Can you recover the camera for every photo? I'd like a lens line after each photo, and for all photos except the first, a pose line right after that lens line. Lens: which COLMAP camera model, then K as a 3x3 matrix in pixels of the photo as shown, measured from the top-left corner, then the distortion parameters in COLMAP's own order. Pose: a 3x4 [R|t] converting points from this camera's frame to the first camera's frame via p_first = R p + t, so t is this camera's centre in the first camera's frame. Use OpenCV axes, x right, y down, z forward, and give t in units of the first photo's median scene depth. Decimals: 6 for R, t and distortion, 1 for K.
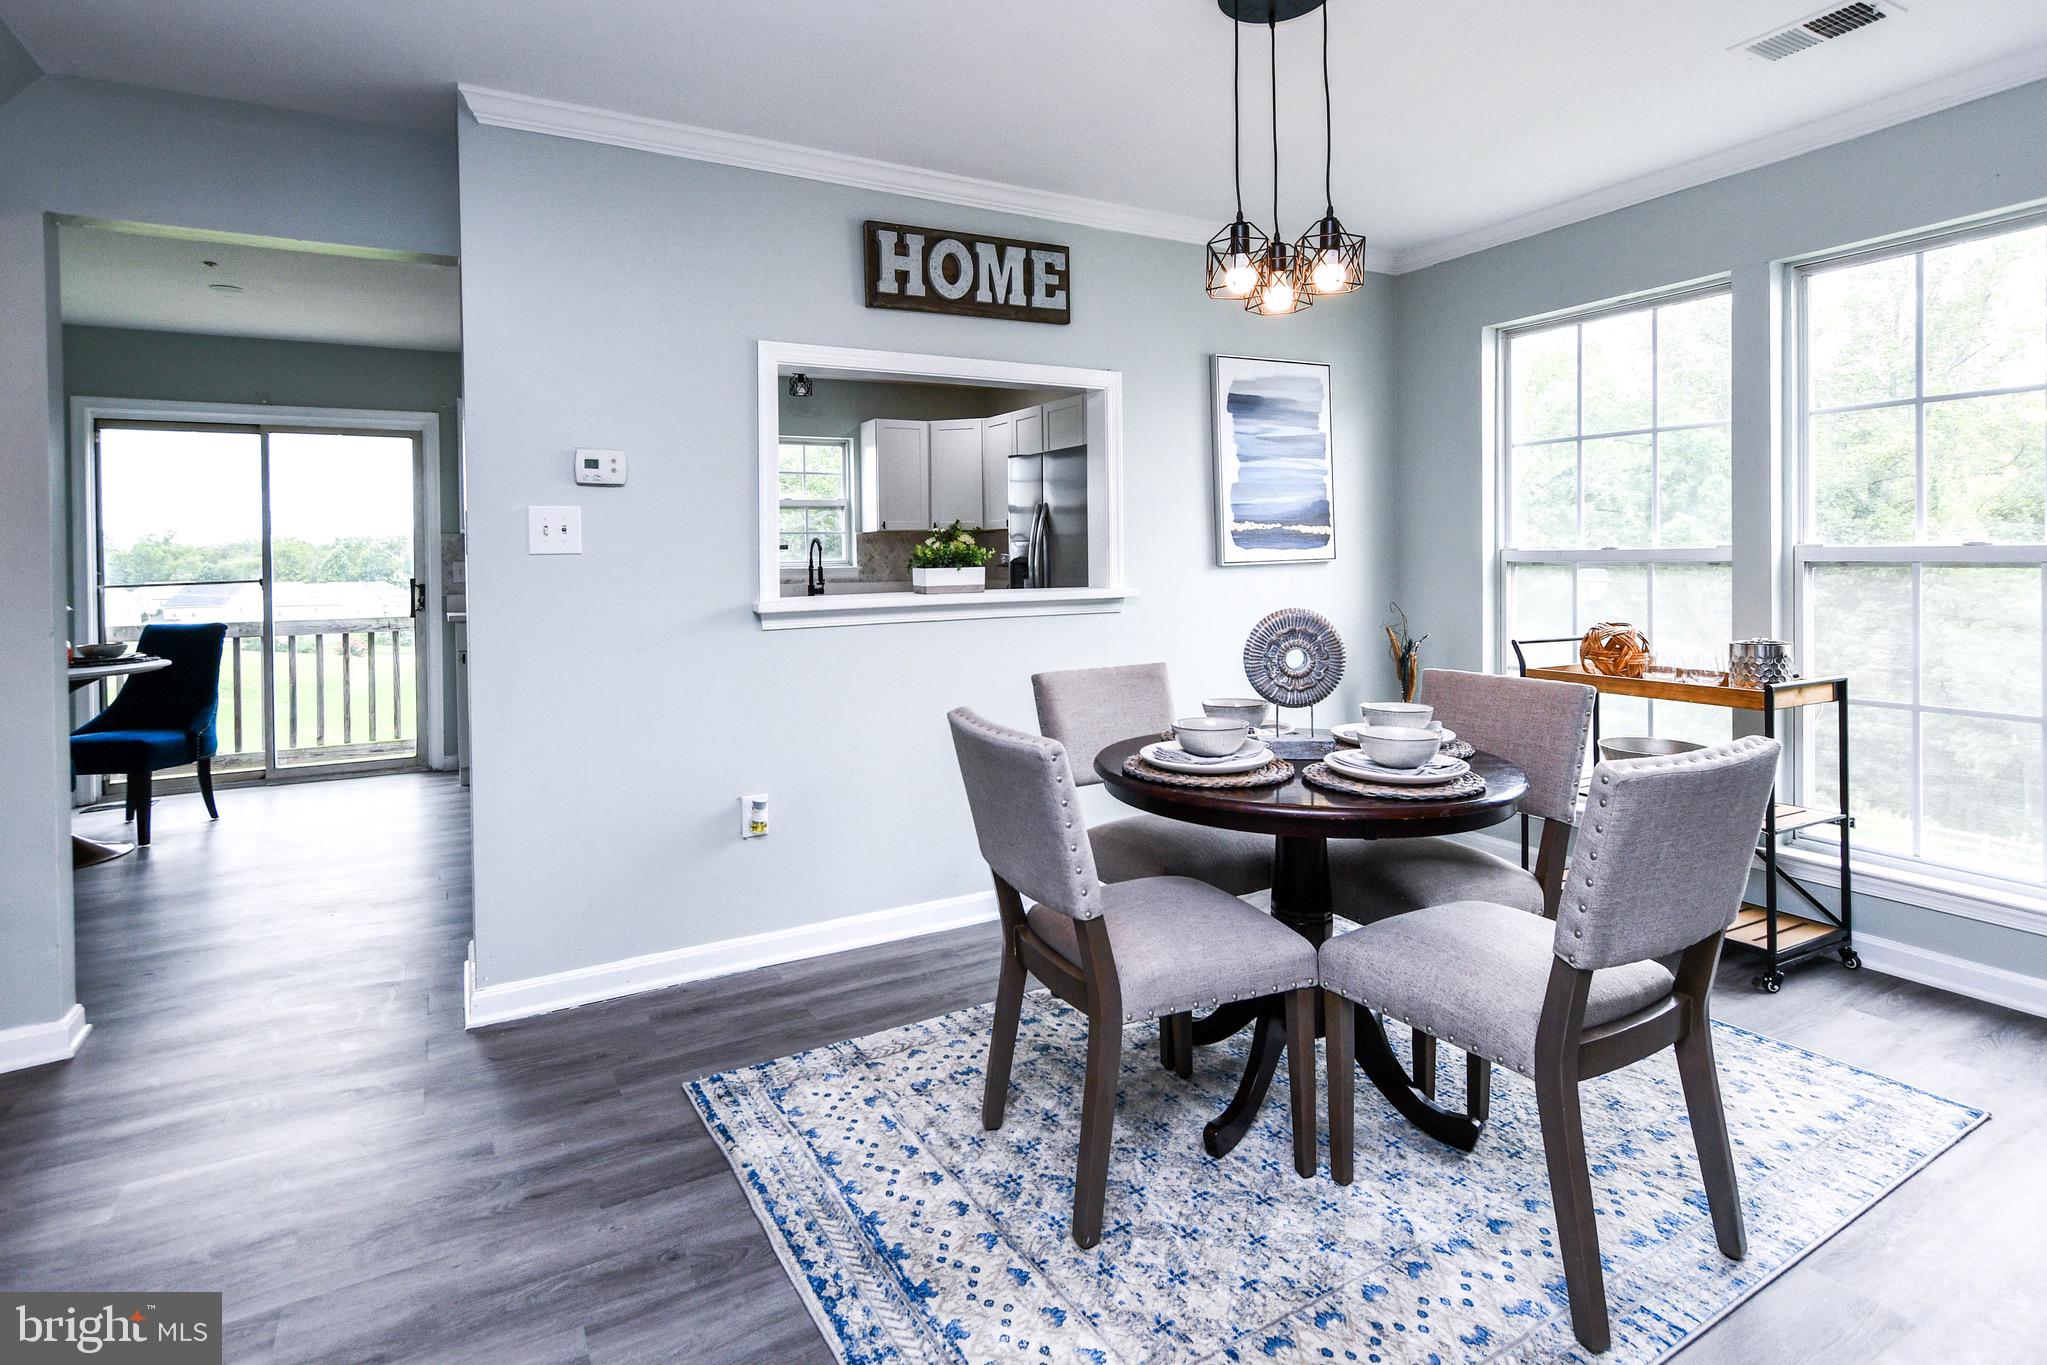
lens RADIAL K [[1071.6, 0, 1017.1], [0, 1071.6, 554.2], [0, 0, 1]] dist [0.001091, -0.000239]
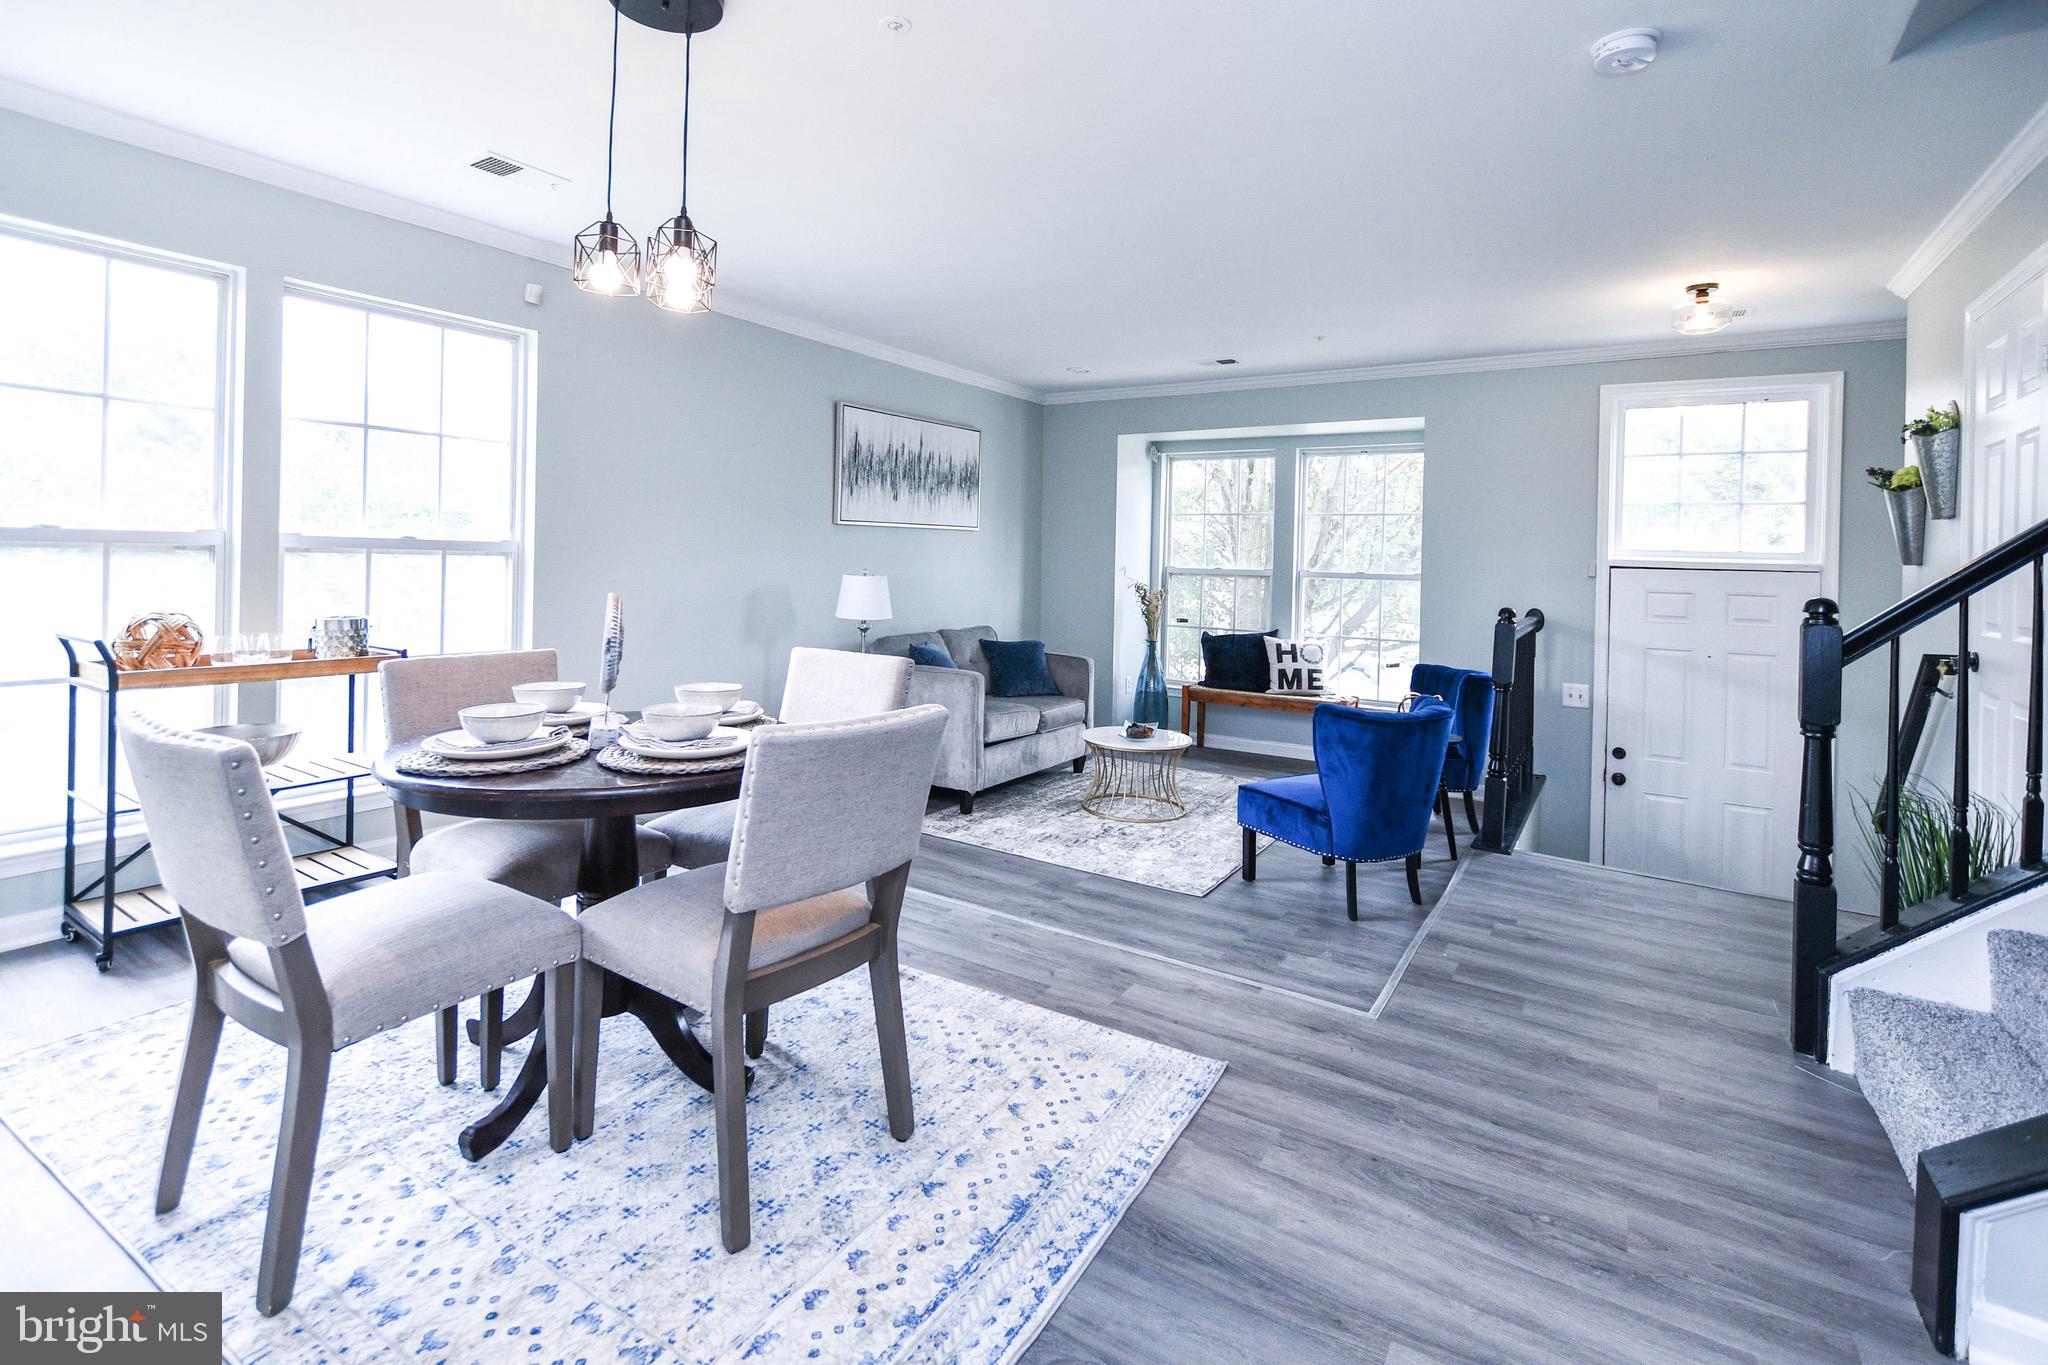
lens RADIAL K [[955.7, 0, 983.0], [0, 955.7, 565.5], [0, 0, 1]] dist [-0.008204, -0.000062]
pose [[-0.466578, -0.010764, 0.884414, -0.564866], [-0.028767, 0.999582, -0.003011, 0.010555], [-0.884012, -0.026847, -0.466693, 0.900178]]
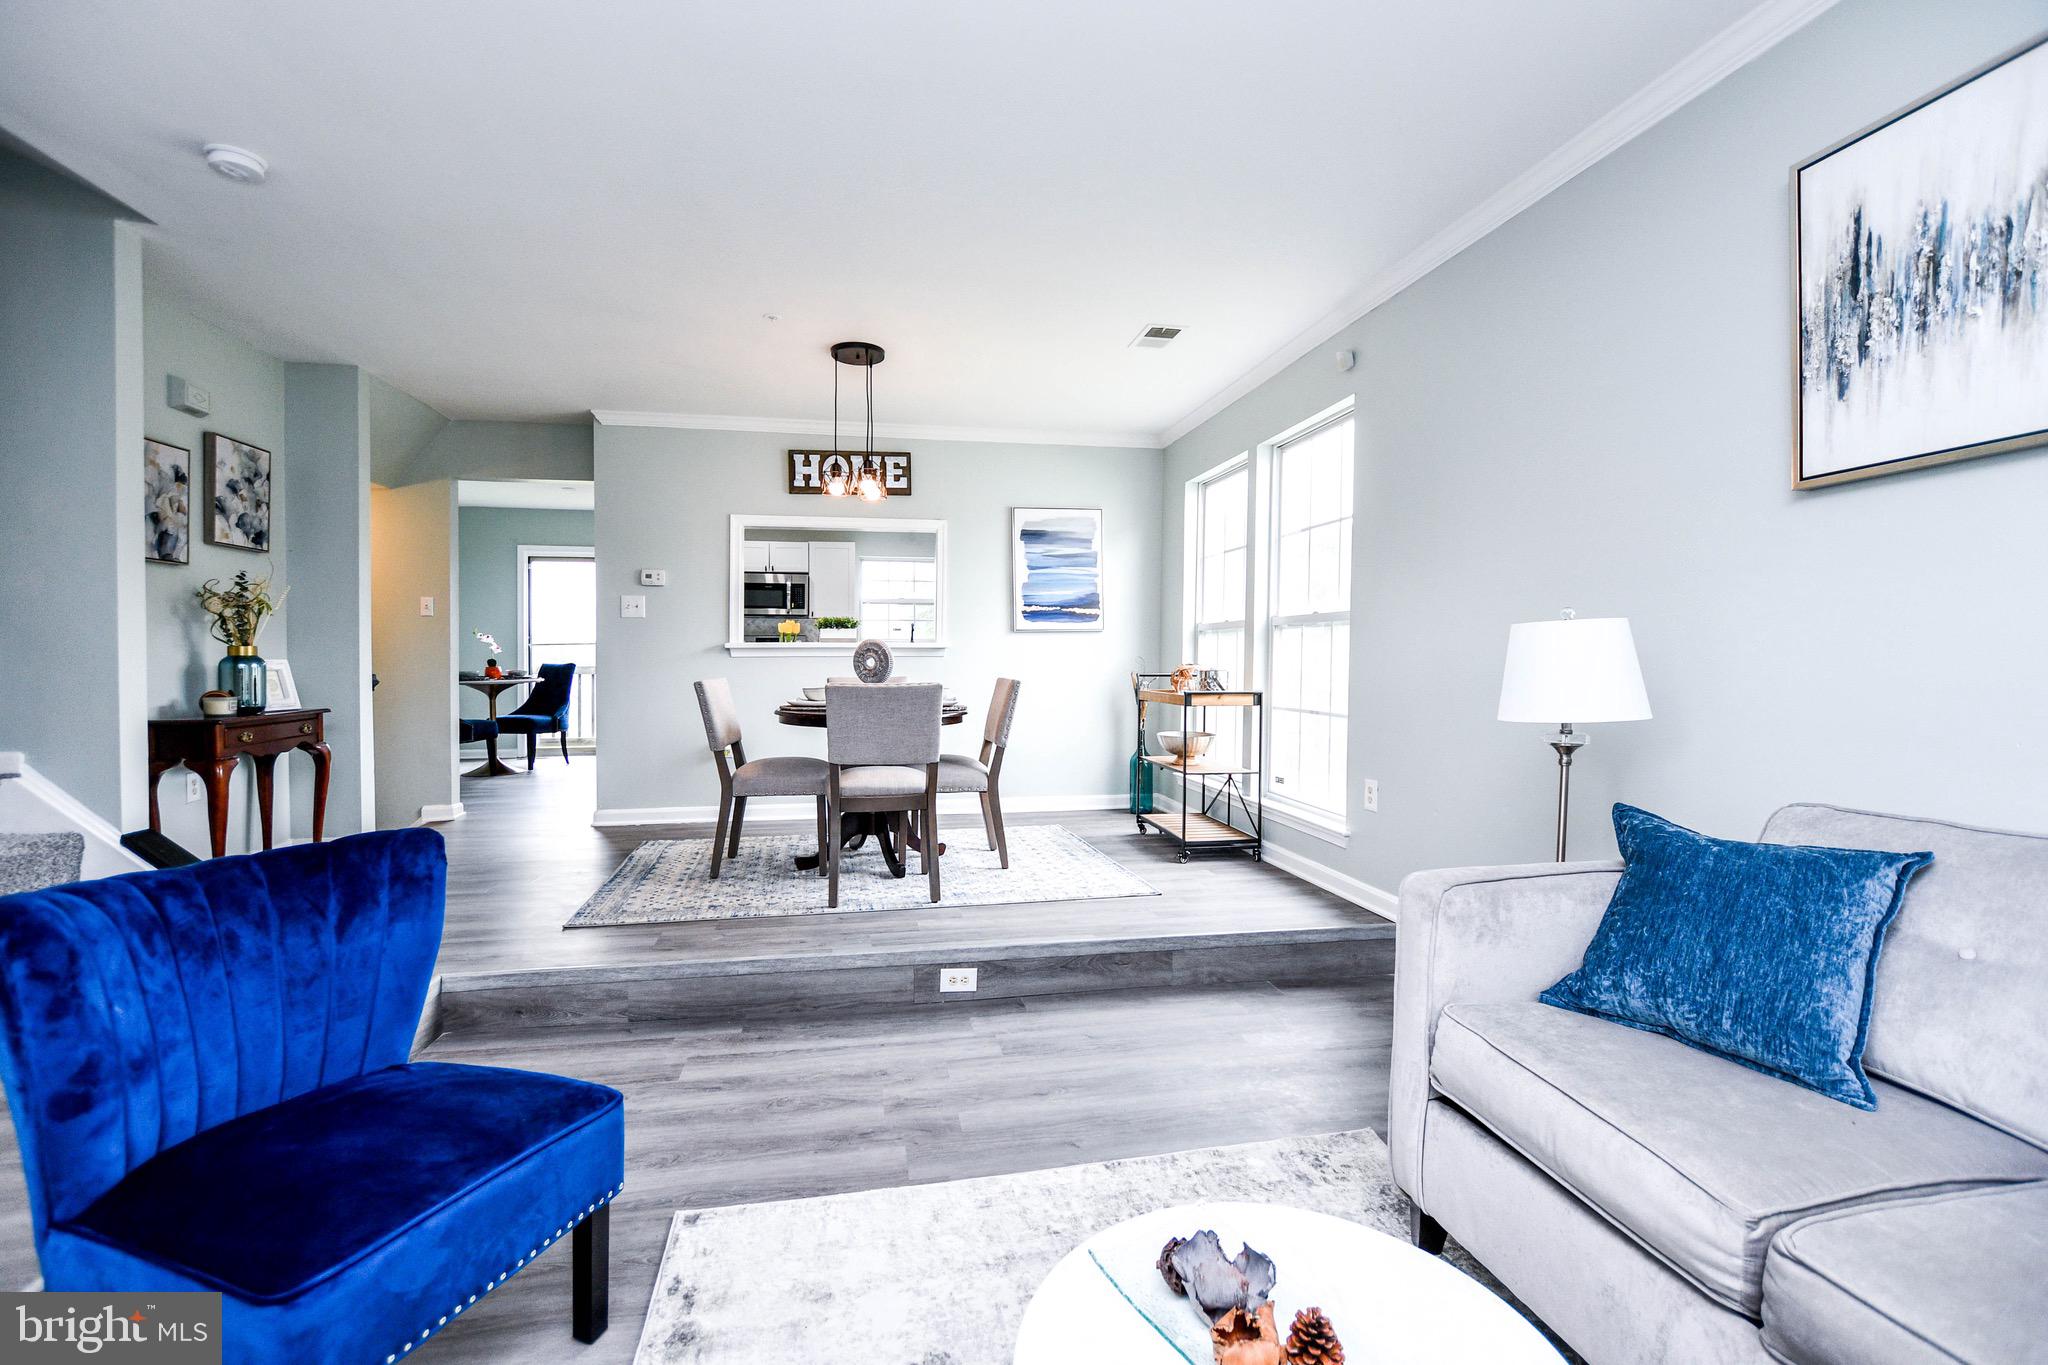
lens RADIAL K [[910.5, 0, 985.0], [0, 910.5, 665.3], [0, 0, 1]] dist [-0.002502, -0.000162]
pose [[0.944797, 0.018272, -0.327145, 0.871743], [-0.014068, 0.999785, 0.015213, 0.060106], [0.327353, -0.009771, 0.944852, -0.532001]]
